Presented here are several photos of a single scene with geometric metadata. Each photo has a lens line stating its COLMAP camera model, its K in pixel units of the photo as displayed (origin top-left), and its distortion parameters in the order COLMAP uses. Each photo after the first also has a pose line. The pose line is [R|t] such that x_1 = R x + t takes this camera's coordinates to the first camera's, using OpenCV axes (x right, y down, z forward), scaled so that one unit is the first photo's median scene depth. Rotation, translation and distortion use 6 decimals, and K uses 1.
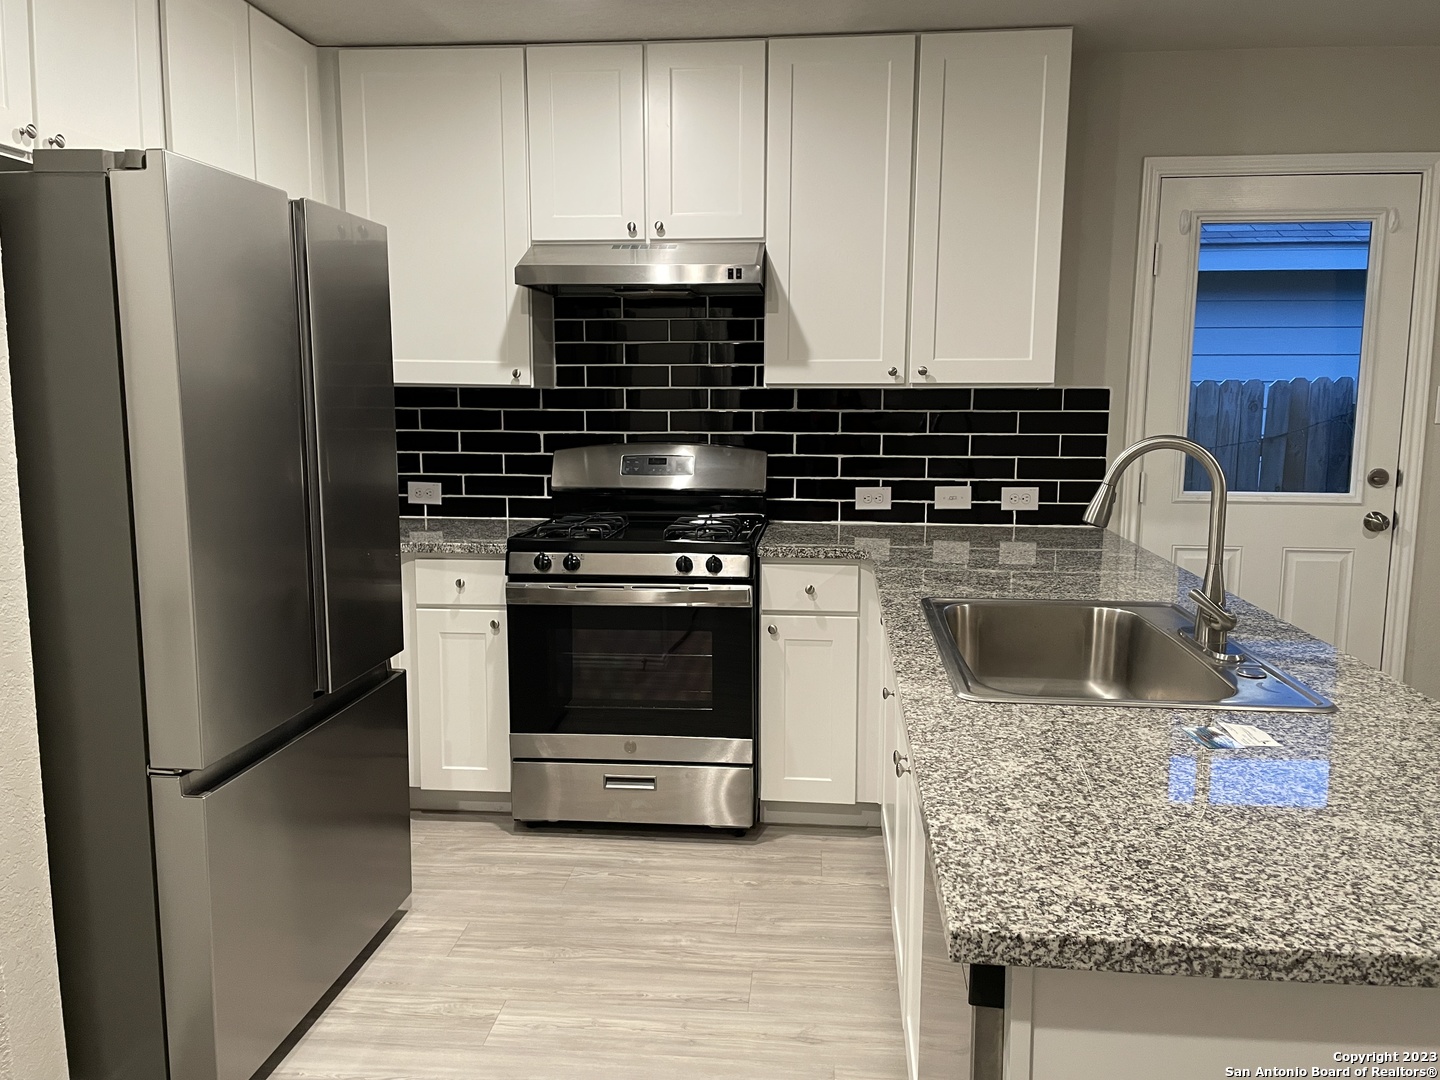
lens RADIAL K [[1105.6, 0, 721.0], [0, 1105.6, 550.3], [0, 0, 1]] dist [0.040996, -0.012381]
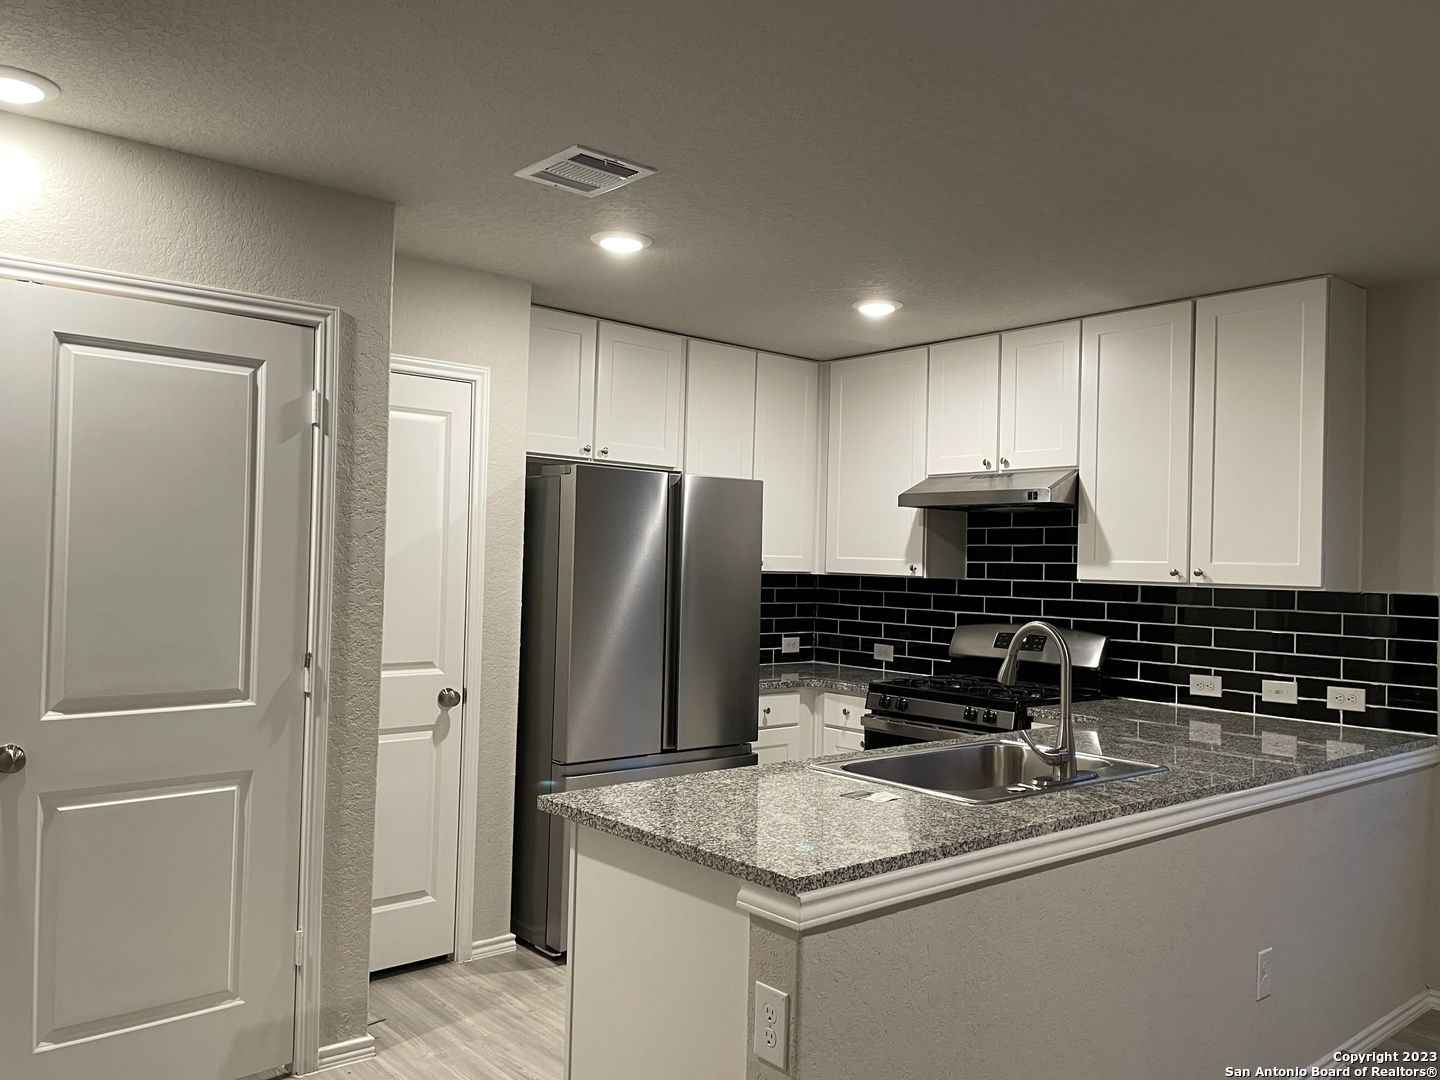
lens RADIAL K [[1105.6, 0, 723.9], [0, 1105.6, 535.3], [0, 0, 1]] dist [0.040996, -0.012381]
pose [[0.725221, -0.001556, -0.688514, 0.574684], [-0.124263, 0.983281, -0.133109, 0.013767], [0.677210, 0.182091, 0.712903, -0.149642]]
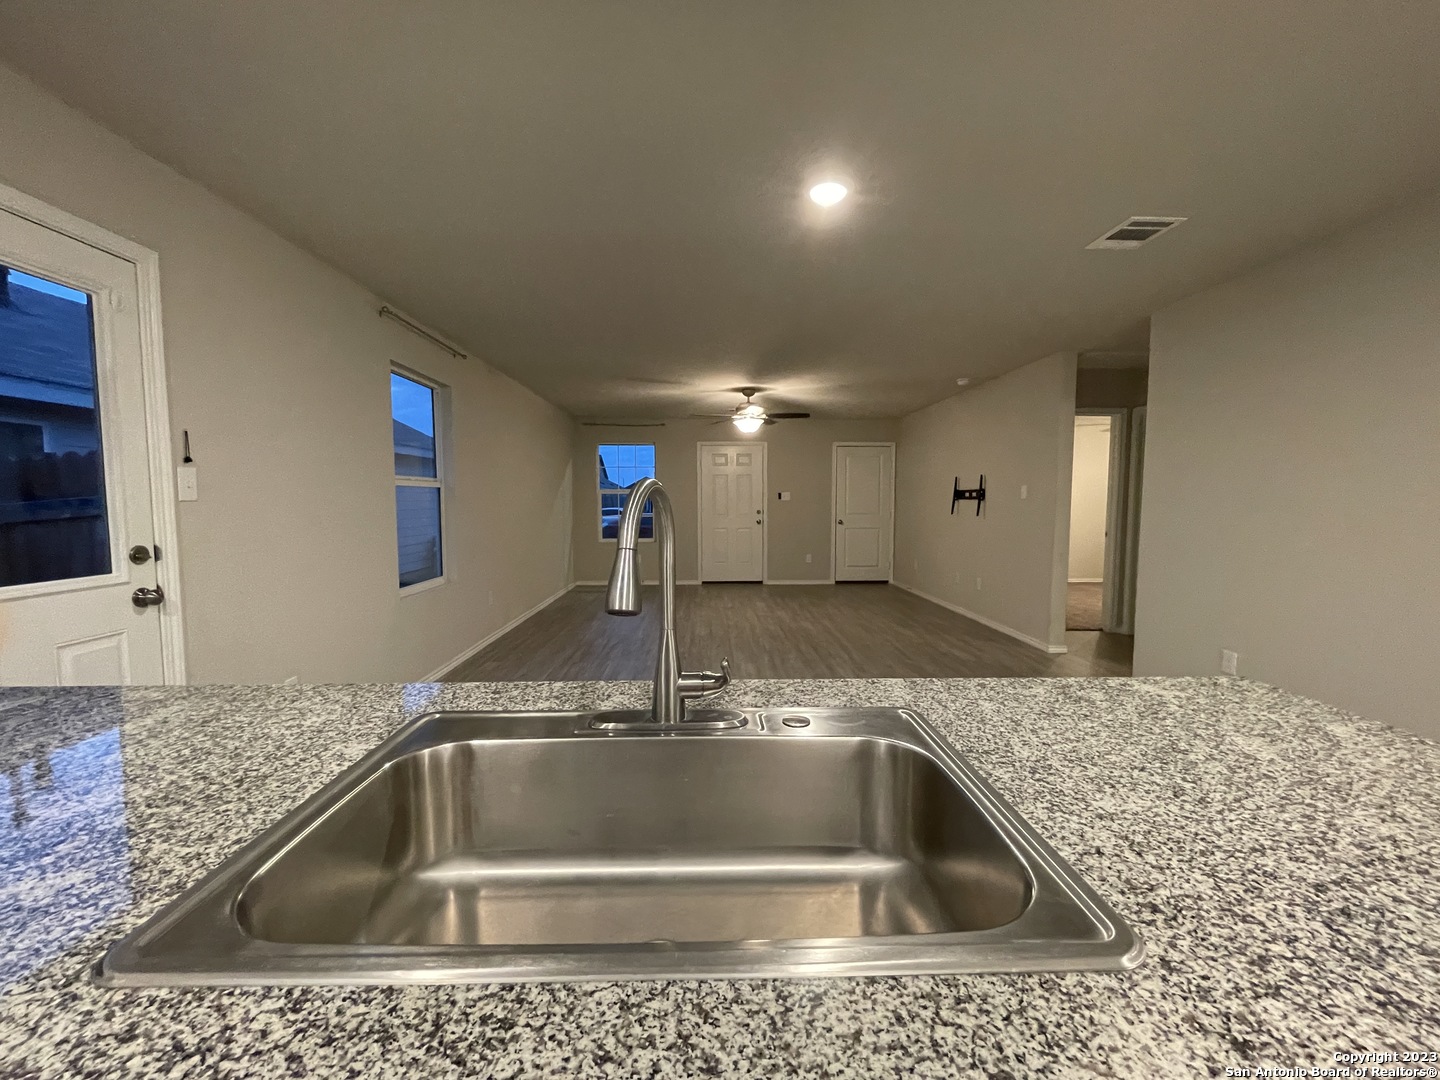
lens RADIAL K [[593.0, 0, 716.1], [0, 593.0, 539.1], [0, 0, 1]] dist [-0.003497, -0.000594]
pose [[-0.121385, -0.071758, 0.990008, -0.004624], [0.148235, 0.984888, 0.089562, -0.048657], [-0.981475, 0.157625, -0.108913, 0.538113]]
